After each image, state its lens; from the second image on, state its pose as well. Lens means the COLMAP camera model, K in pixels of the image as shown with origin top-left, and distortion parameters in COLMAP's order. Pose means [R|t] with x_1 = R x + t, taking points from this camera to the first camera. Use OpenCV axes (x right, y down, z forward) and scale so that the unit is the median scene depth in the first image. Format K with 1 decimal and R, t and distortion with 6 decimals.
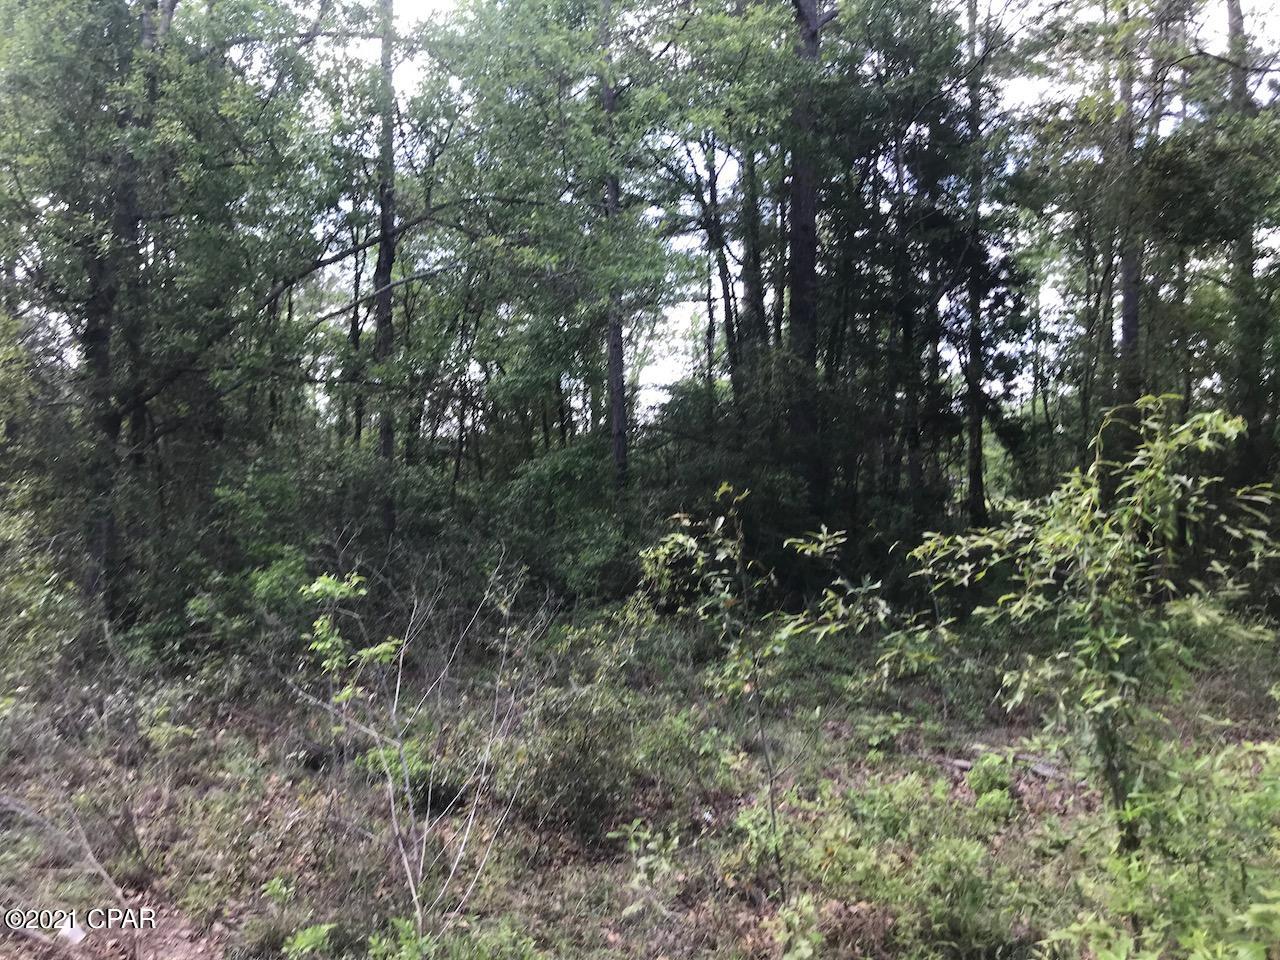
lens RADIAL K [[997.5, 0, 635.6], [0, 997.5, 468.6], [0, 0, 1]] dist [0.018931, -0.040781]
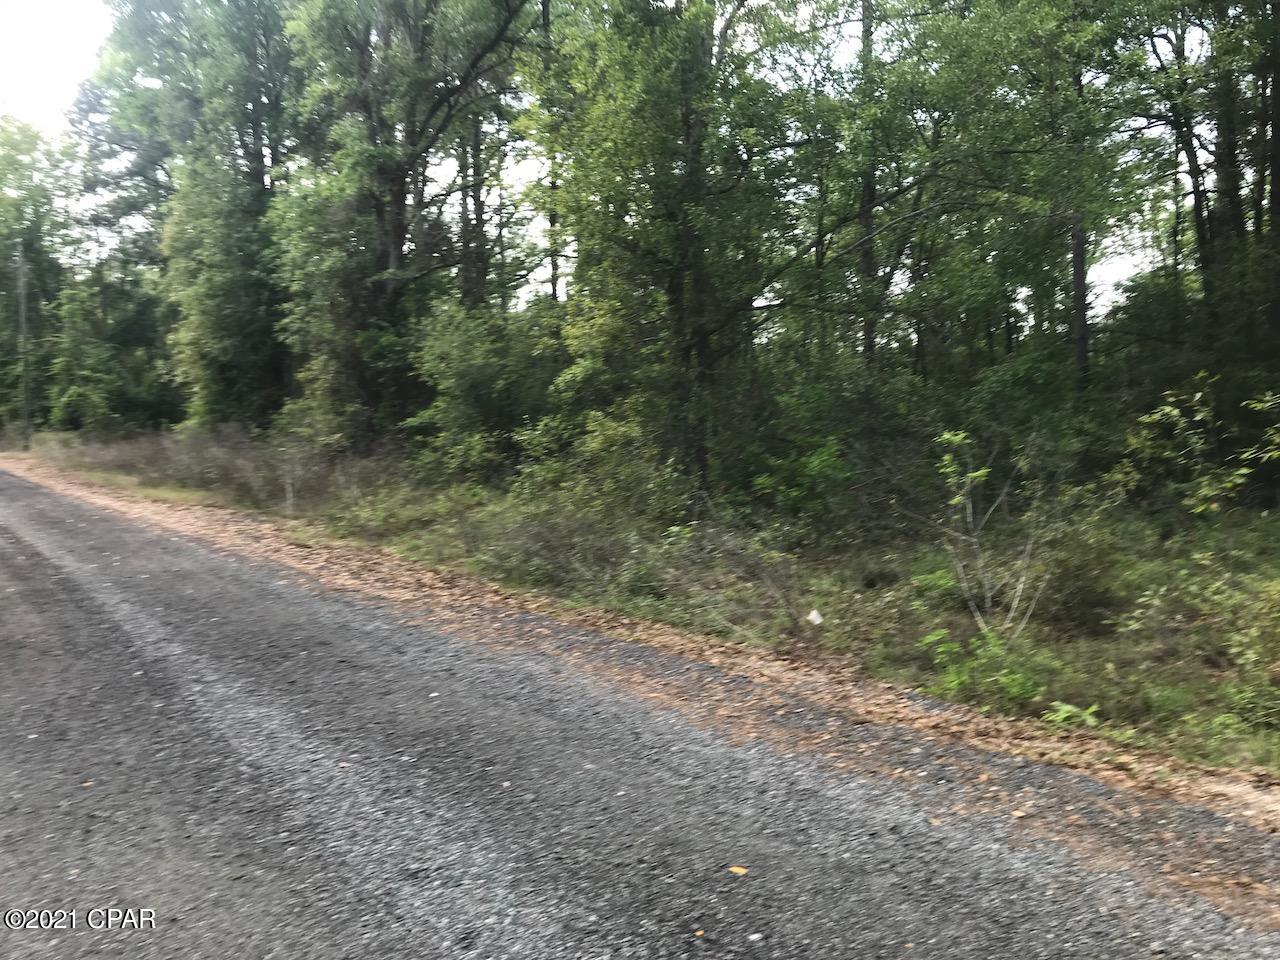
lens RADIAL K [[997.5, 0, 637.4], [0, 997.5, 480.6], [0, 0, 1]] dist [0.018931, -0.040781]
pose [[0.915217, 0.001330, -0.402960, -0.052275], [0.038069, 0.995237, 0.089748, 0.005802], [0.401160, -0.097479, 0.910806, -0.475458]]
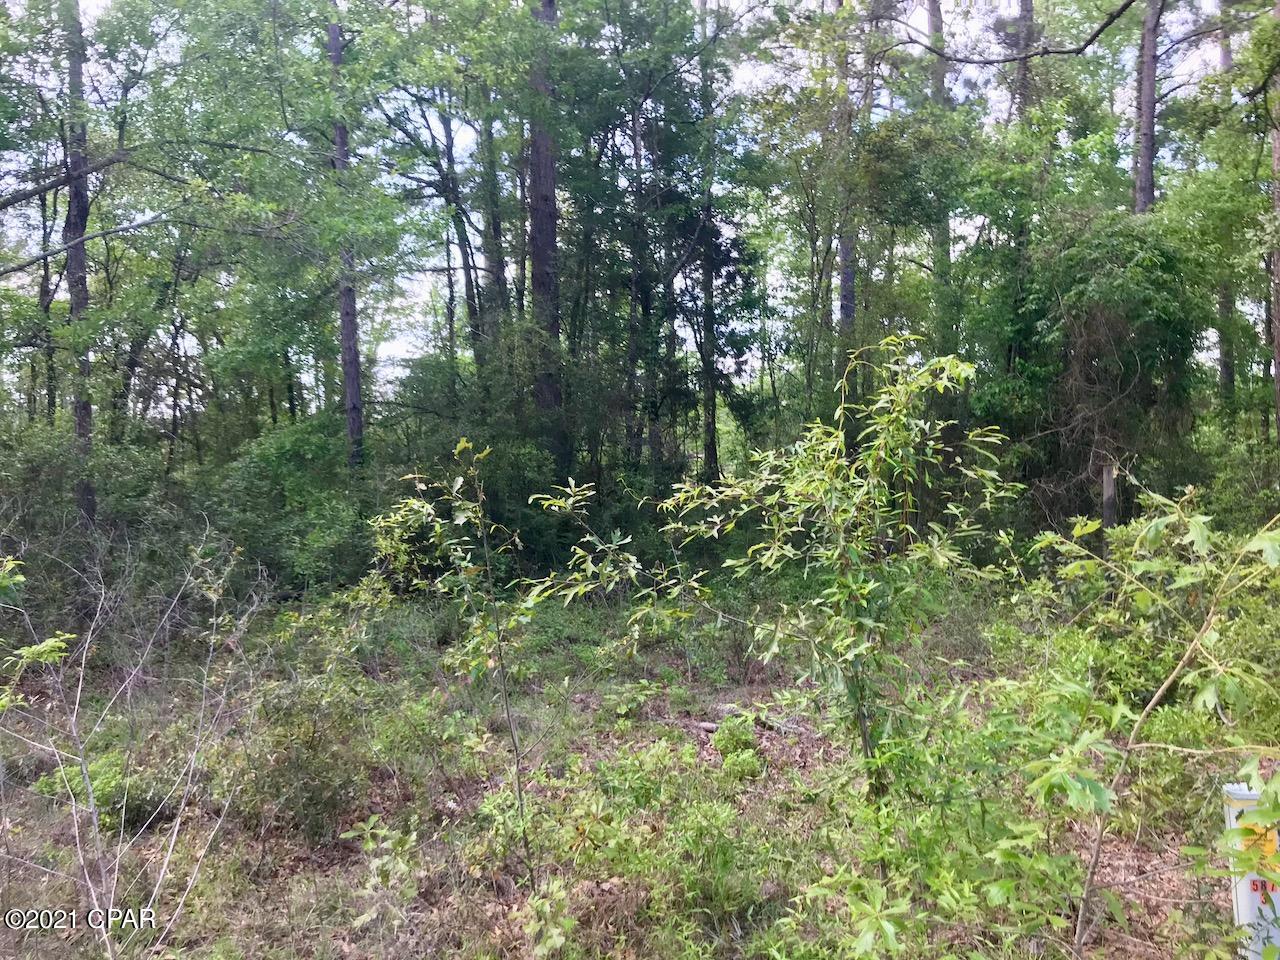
lens RADIAL K [[997.5, 0, 639.3], [0, 997.5, 449.0], [0, 0, 1]] dist [0.018931, -0.040781]
pose [[0.966634, -0.014058, 0.255776, 0.006569], [0.014022, 0.999900, 0.001966, 0.012966], [-0.255778, 0.001686, 0.966734, 0.041912]]
